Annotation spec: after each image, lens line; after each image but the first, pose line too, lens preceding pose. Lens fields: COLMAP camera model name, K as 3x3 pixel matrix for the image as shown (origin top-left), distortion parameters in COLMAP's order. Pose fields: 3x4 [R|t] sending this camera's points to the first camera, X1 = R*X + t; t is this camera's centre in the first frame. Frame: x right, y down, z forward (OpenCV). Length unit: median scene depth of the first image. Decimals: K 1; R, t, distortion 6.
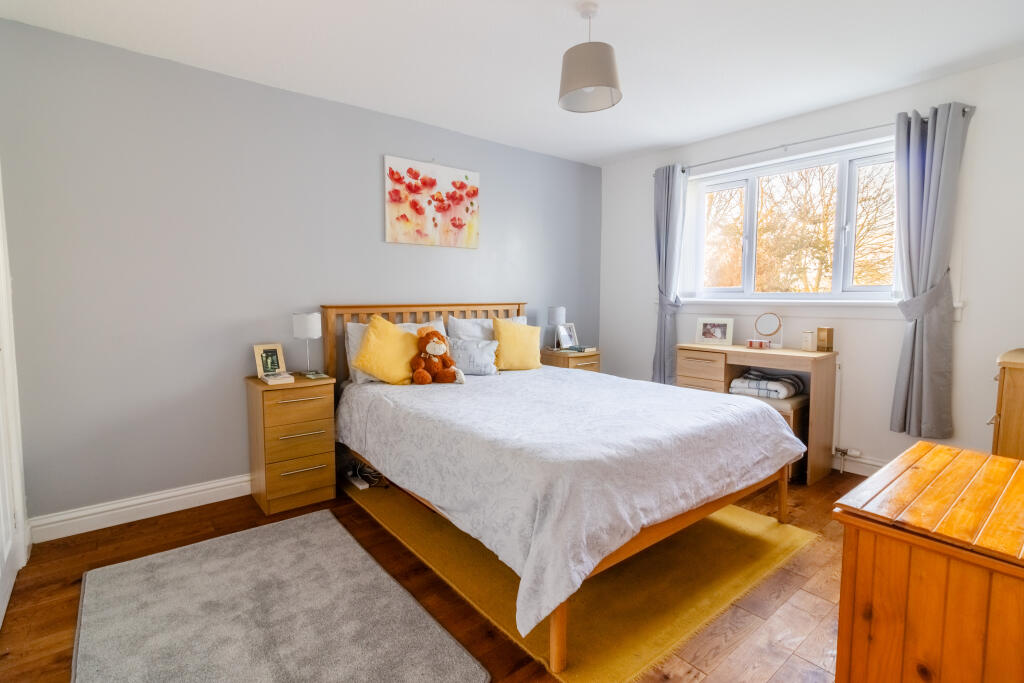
lens RADIAL K [[482.5, 0, 510.1], [0, 482.5, 337.9], [0, 0, 1]] dist [0.003195, 0.001490]
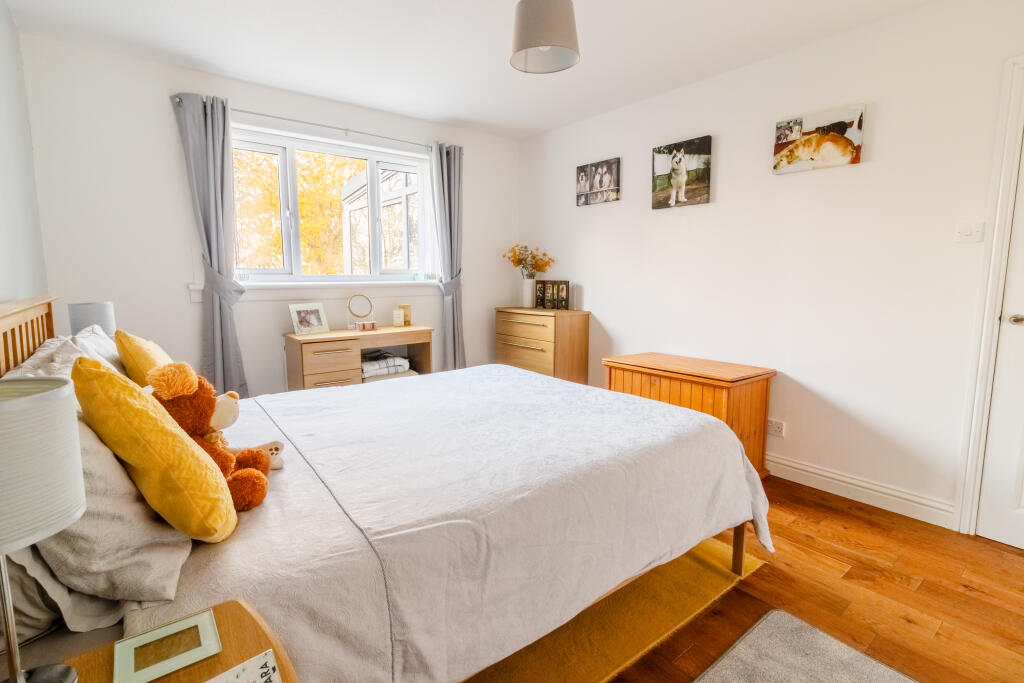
lens RADIAL K [[482.5, 0, 509.8], [0, 482.5, 332.7], [0, 0, 1]] dist [0.003195, 0.001490]
pose [[0.018850, -0.114810, 0.993209, -0.481499], [0.085151, 0.989960, 0.112819, -0.060559], [-0.996190, 0.082446, 0.028437, 0.657321]]
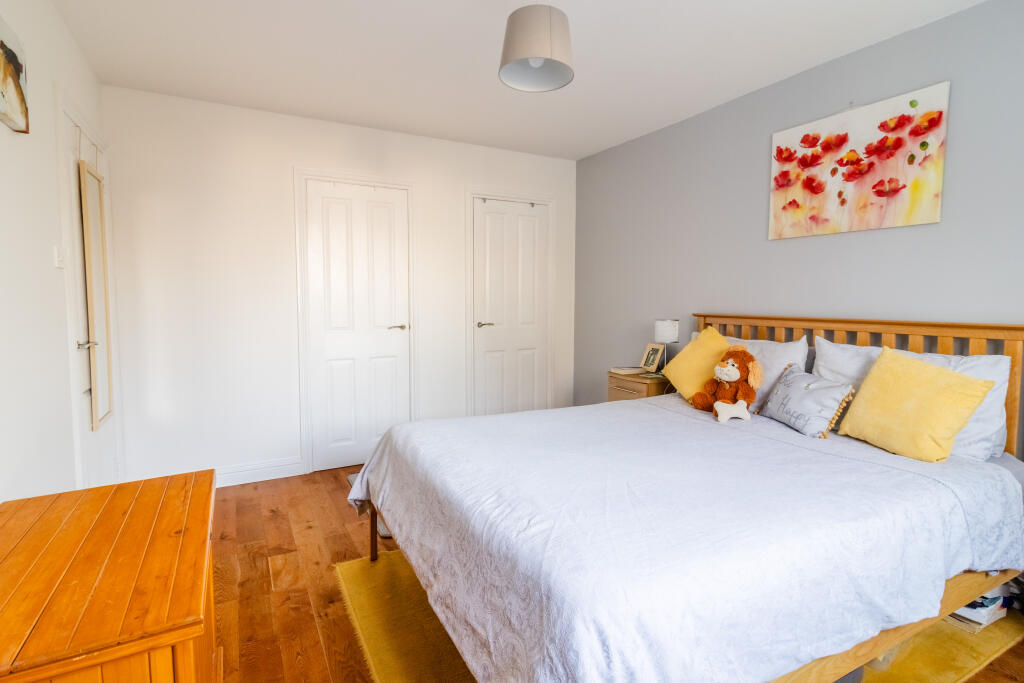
lens RADIAL K [[514.7, 0, 512.6], [0, 514.7, 341.4], [0, 0, 1]] dist [0.002656, 0.000230]
pose [[-0.175655, 0.084841, -0.980789, 0.657415], [-0.087882, 0.990950, 0.101460, -0.075086], [0.980521, 0.104016, -0.166610, 0.700213]]
